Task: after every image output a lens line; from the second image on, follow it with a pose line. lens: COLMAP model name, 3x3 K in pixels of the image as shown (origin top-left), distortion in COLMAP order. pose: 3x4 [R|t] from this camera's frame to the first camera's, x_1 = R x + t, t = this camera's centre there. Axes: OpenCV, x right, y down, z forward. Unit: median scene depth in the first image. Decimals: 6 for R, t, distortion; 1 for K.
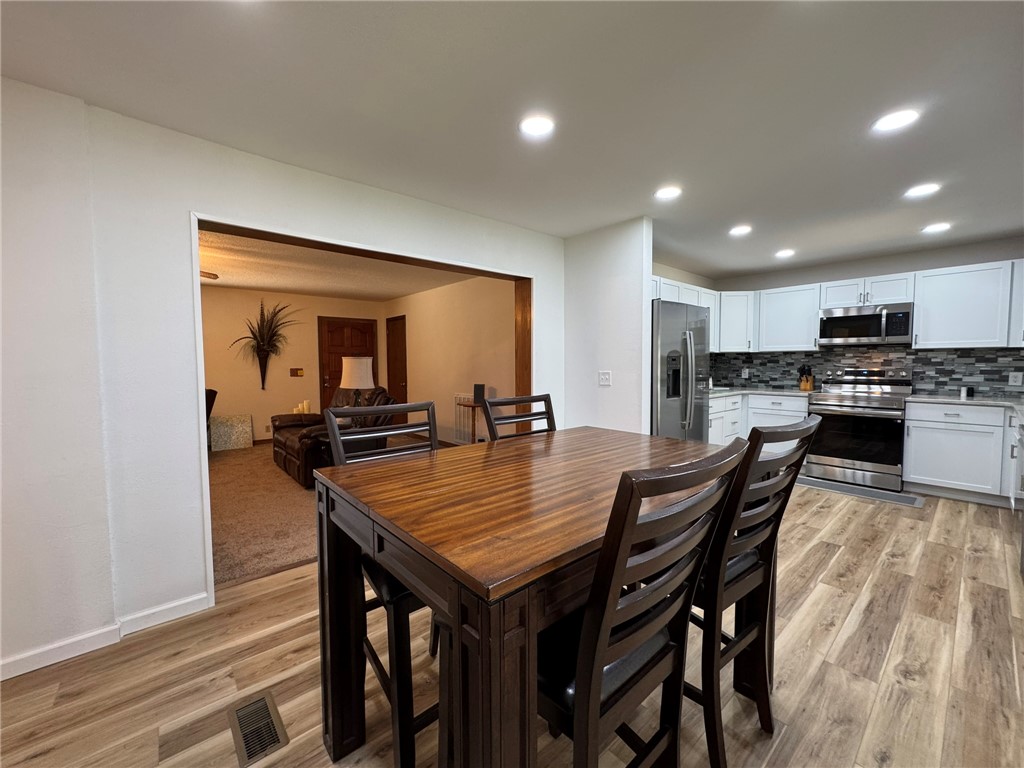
lens RADIAL K [[410.9, 0, 513.4], [0, 410.9, 383.4], [0, 0, 1]] dist [-0.001025, 0.000244]
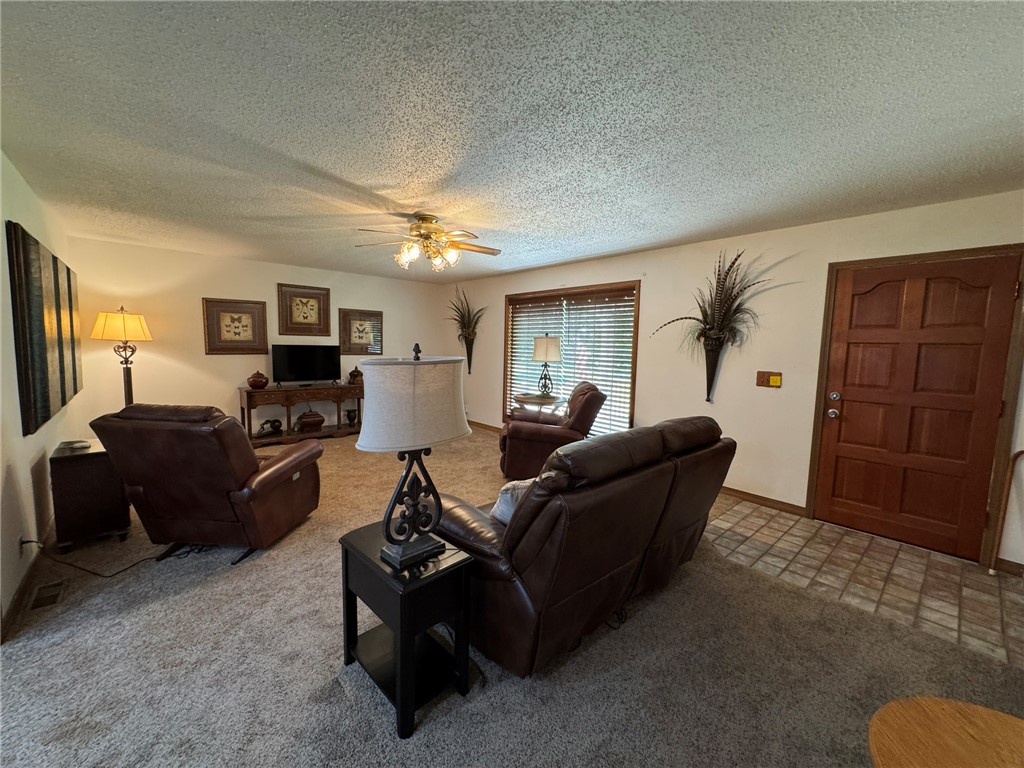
lens RADIAL K [[410.9, 0, 511.1], [0, 410.9, 383.2], [0, 0, 1]] dist [-0.001025, 0.000244]
pose [[0.012258, 0.103734, -0.994529, -0.003595], [-0.071961, 0.992117, 0.102596, -0.089281], [0.997332, 0.070310, 0.019627, 1.121184]]
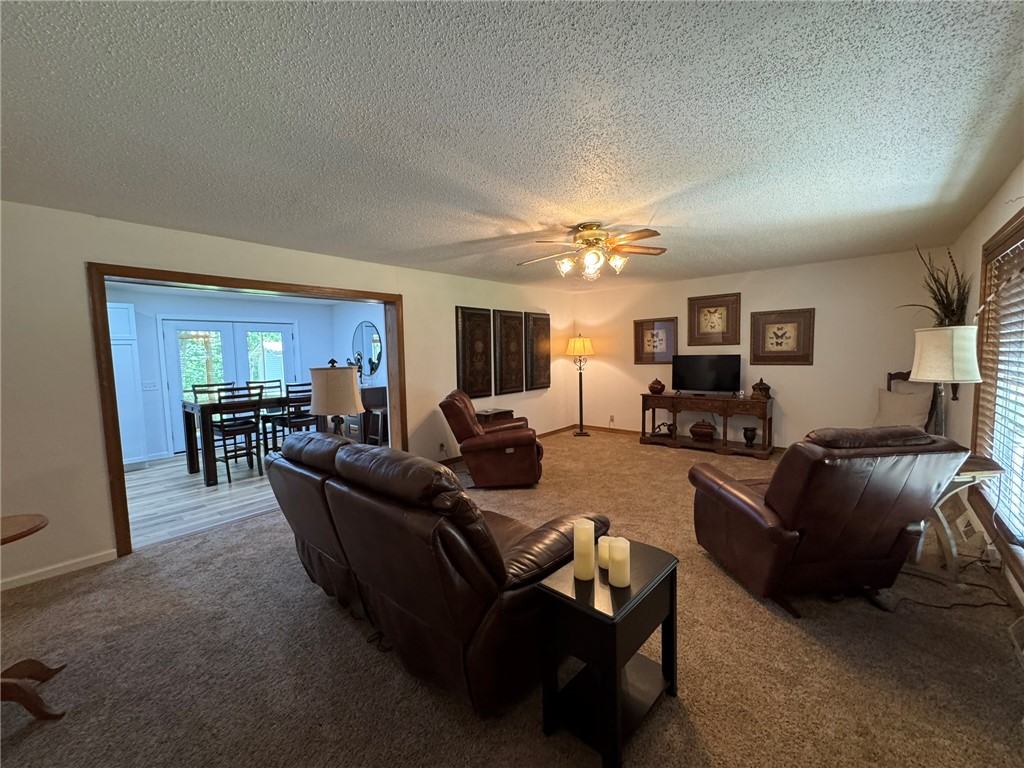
lens RADIAL K [[410.9, 0, 511.1], [0, 410.9, 382.1], [0, 0, 1]] dist [-0.001025, 0.000244]
pose [[-0.990977, 0.038368, -0.128425, -0.604705], [0.022691, 0.992347, 0.121378, -0.118366], [0.132099, 0.117368, -0.984263, 1.769623]]
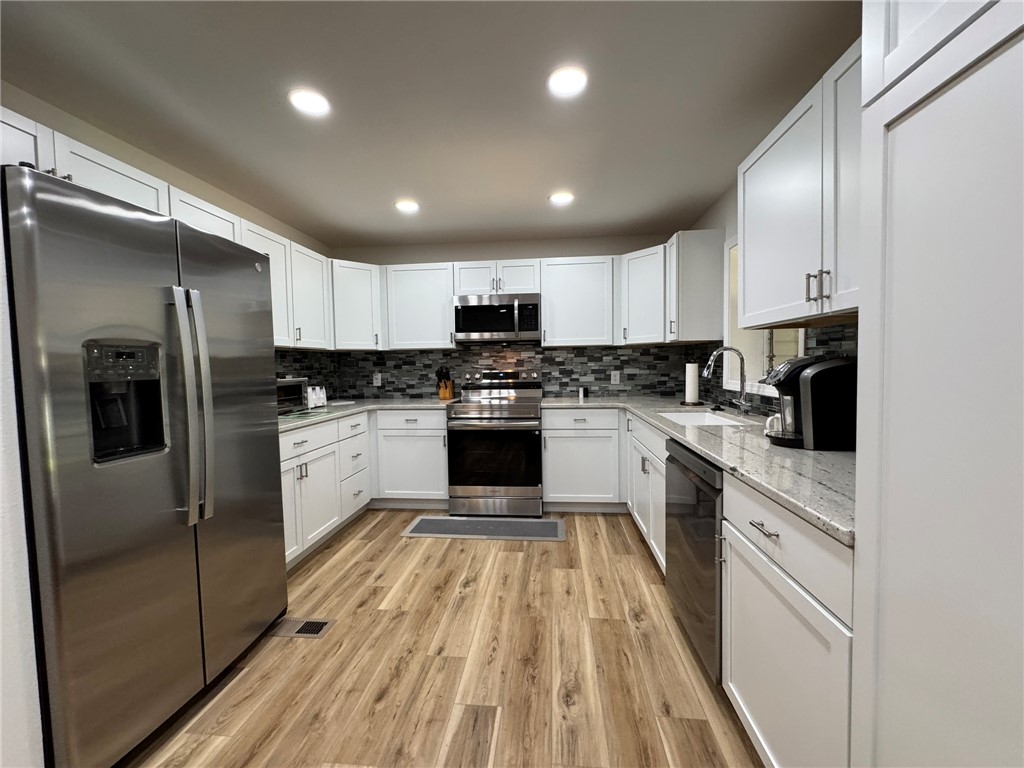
lens RADIAL K [[410.9, 0, 510.7], [0, 410.9, 383.1], [0, 0, 1]] dist [-0.001025, 0.000244]
pose [[0.731417, -0.039563, 0.680781, 0.335239], [0.048903, 0.998788, 0.005503, -0.014821], [-0.680174, 0.029268, 0.732466, 0.420163]]
